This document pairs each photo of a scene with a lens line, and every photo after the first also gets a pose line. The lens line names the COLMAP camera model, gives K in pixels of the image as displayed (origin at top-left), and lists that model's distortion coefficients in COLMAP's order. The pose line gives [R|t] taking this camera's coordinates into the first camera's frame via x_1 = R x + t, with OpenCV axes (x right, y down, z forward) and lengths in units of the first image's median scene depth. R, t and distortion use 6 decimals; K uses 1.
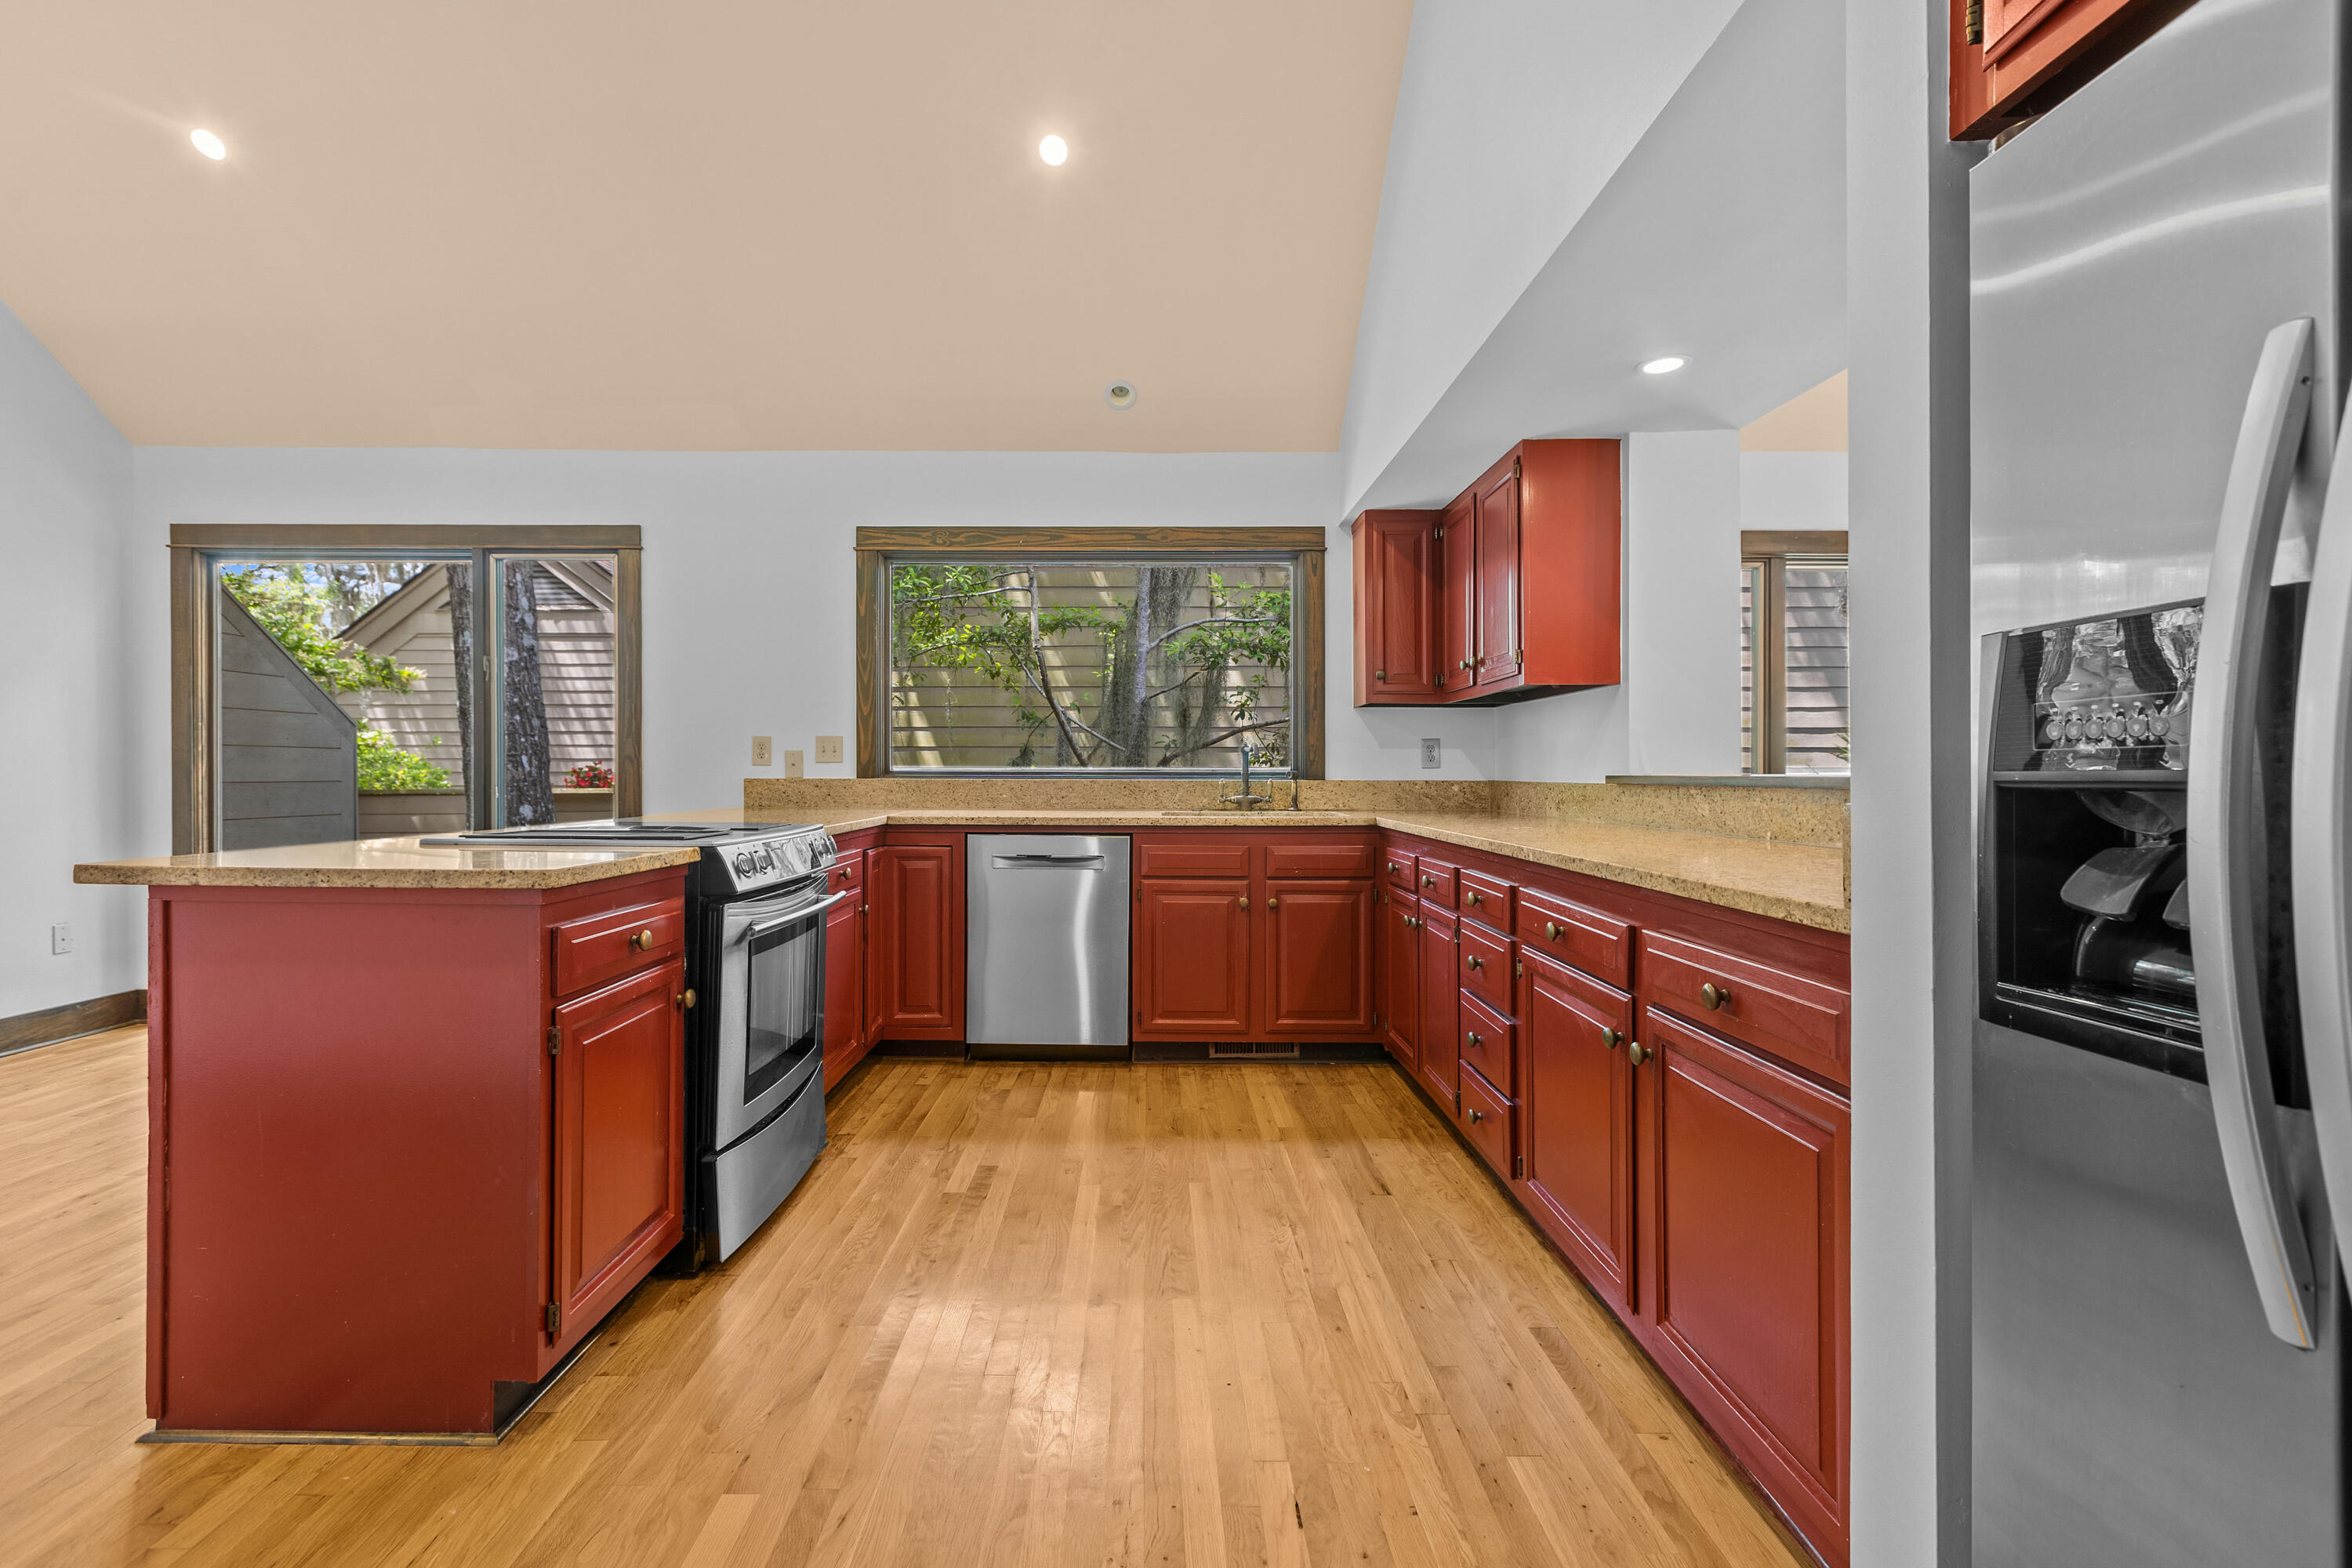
lens RADIAL K [[1069.9, 0, 1181.5], [0, 1069.9, 774.7], [0, 0, 1]] dist [0.002279, 0.000224]
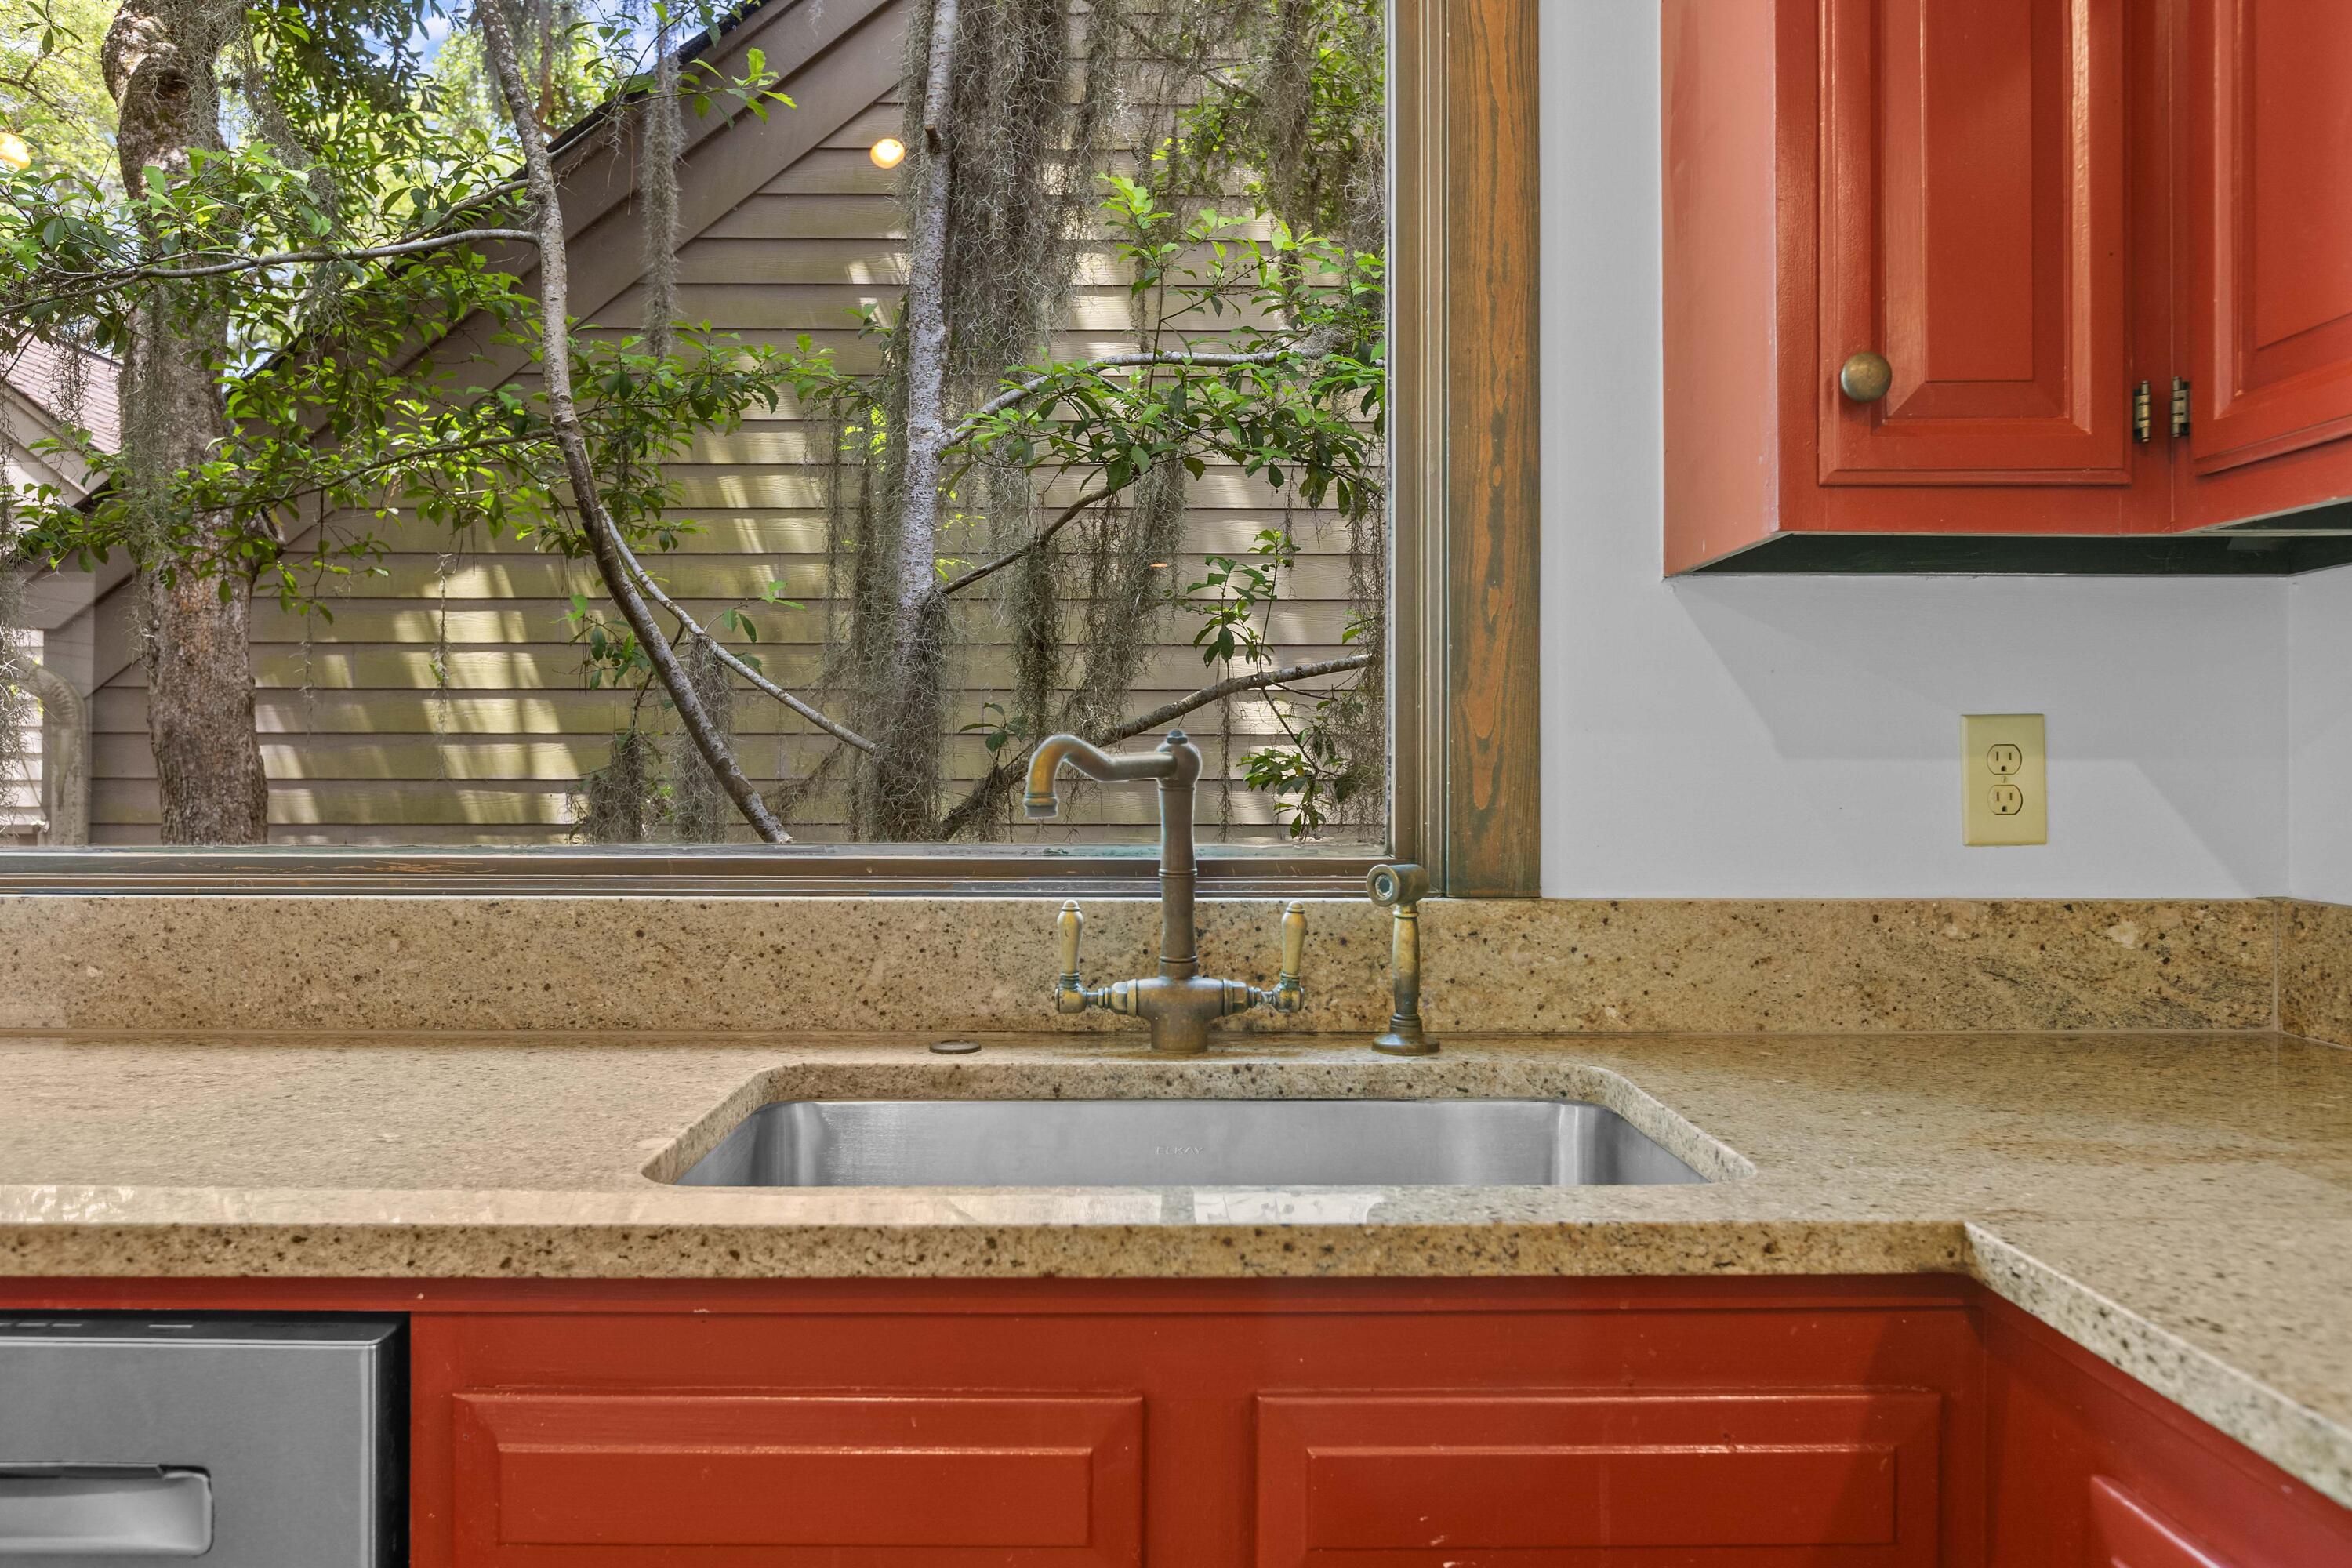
lens RADIAL K [[1689.1, 0, 1168.6], [0, 1689.1, 782.1], [0, 0, 1]] dist [0.002604, 0.000278]
pose [[0.999972, 0.000829, -0.007481, 0.059371], [-0.000822, 0.999999, 0.000958, -0.019570], [0.007482, -0.000952, 0.999972, 0.647029]]
